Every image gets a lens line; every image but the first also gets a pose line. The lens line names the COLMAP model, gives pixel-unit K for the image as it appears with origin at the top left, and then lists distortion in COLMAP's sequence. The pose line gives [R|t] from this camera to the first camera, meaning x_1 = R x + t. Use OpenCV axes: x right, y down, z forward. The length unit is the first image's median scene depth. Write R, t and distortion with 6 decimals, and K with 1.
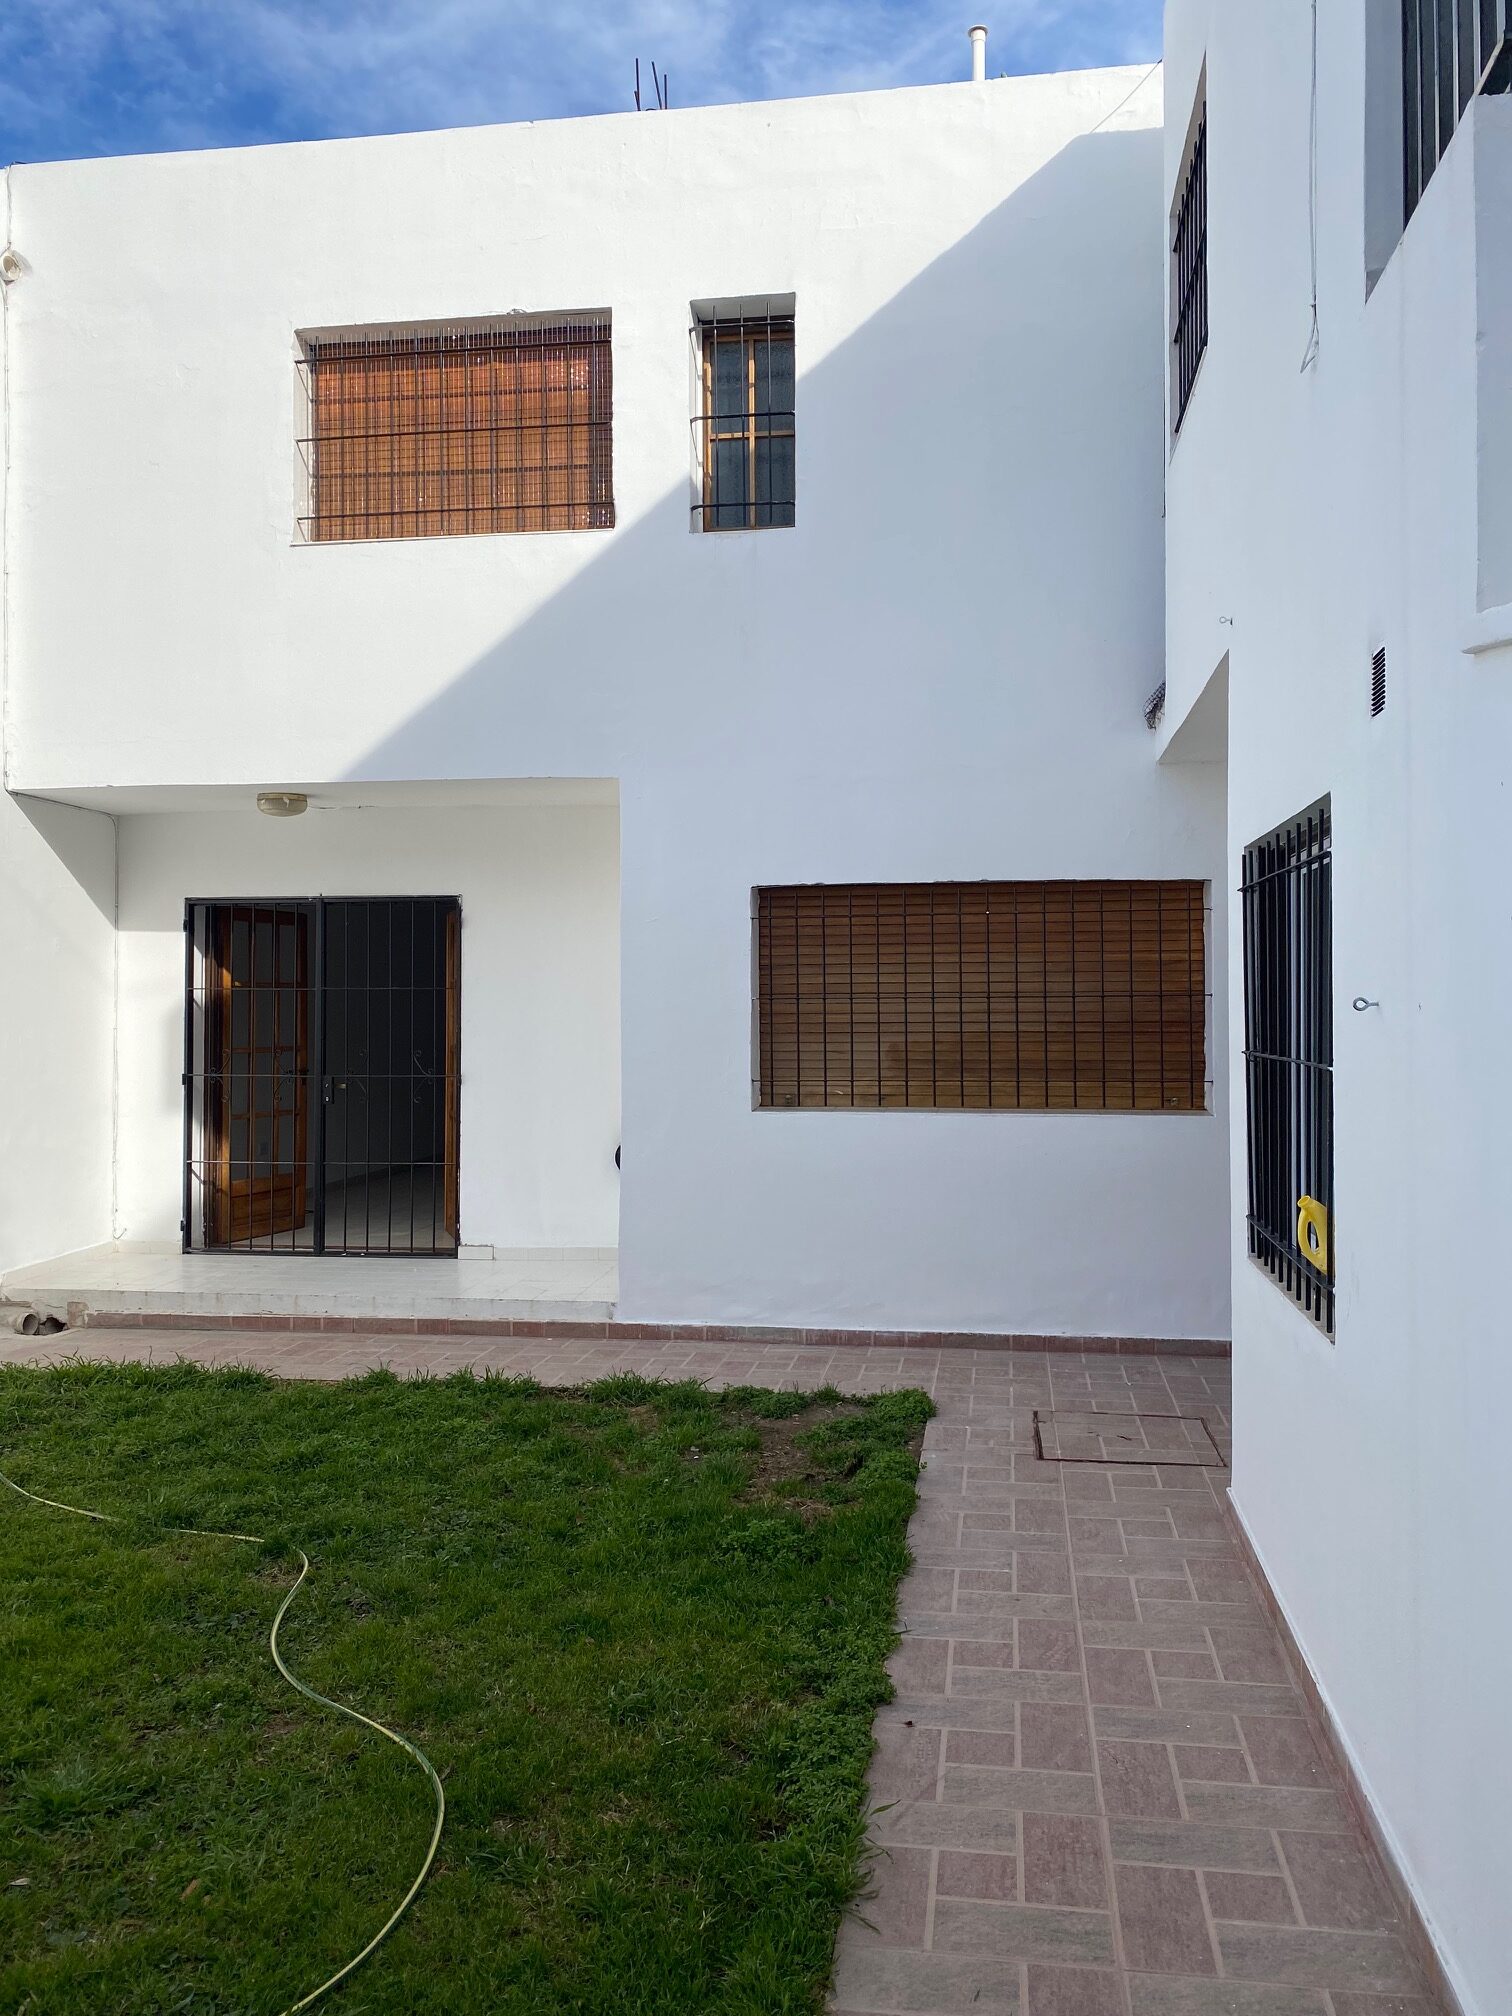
lens RADIAL K [[1546.7, 0, 741.2], [0, 1546.7, 995.8], [0, 0, 1]] dist [0.055692, -0.097007]
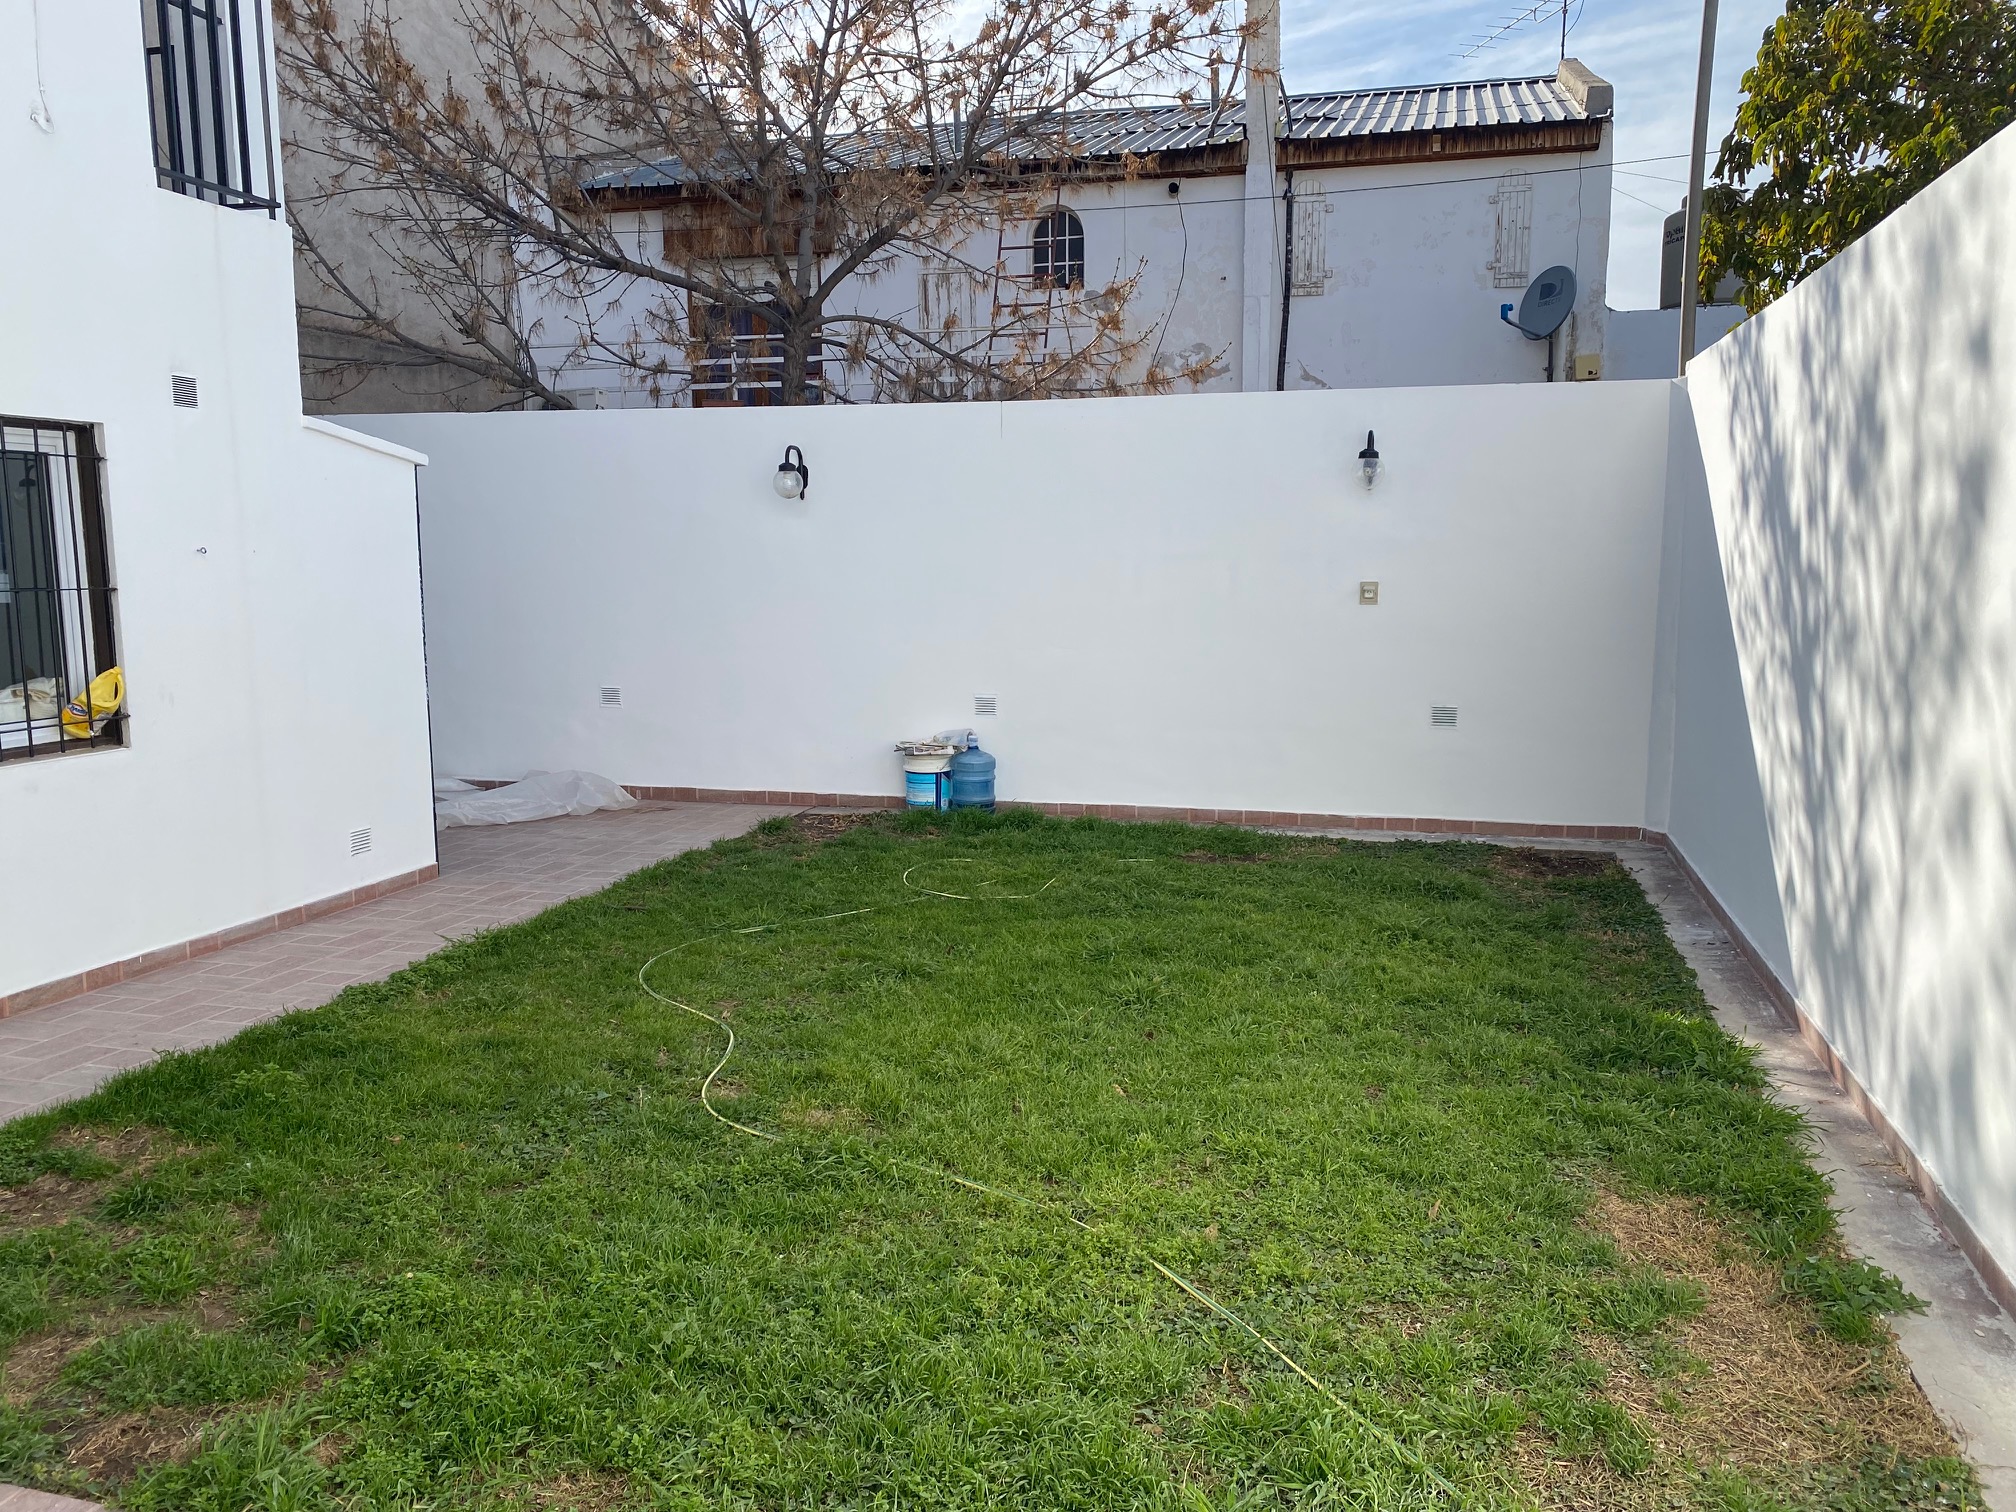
lens RADIAL K [[1546.7, 0, 1021.1], [0, 1546.7, 741.8], [0, 0, 1]] dist [0.055692, -0.097007]
pose [[-0.995089, -0.009619, 0.098518, -0.793920], [0.002605, 0.992379, 0.123199, 0.003572], [-0.098952, 0.122850, -0.987480, 2.647506]]
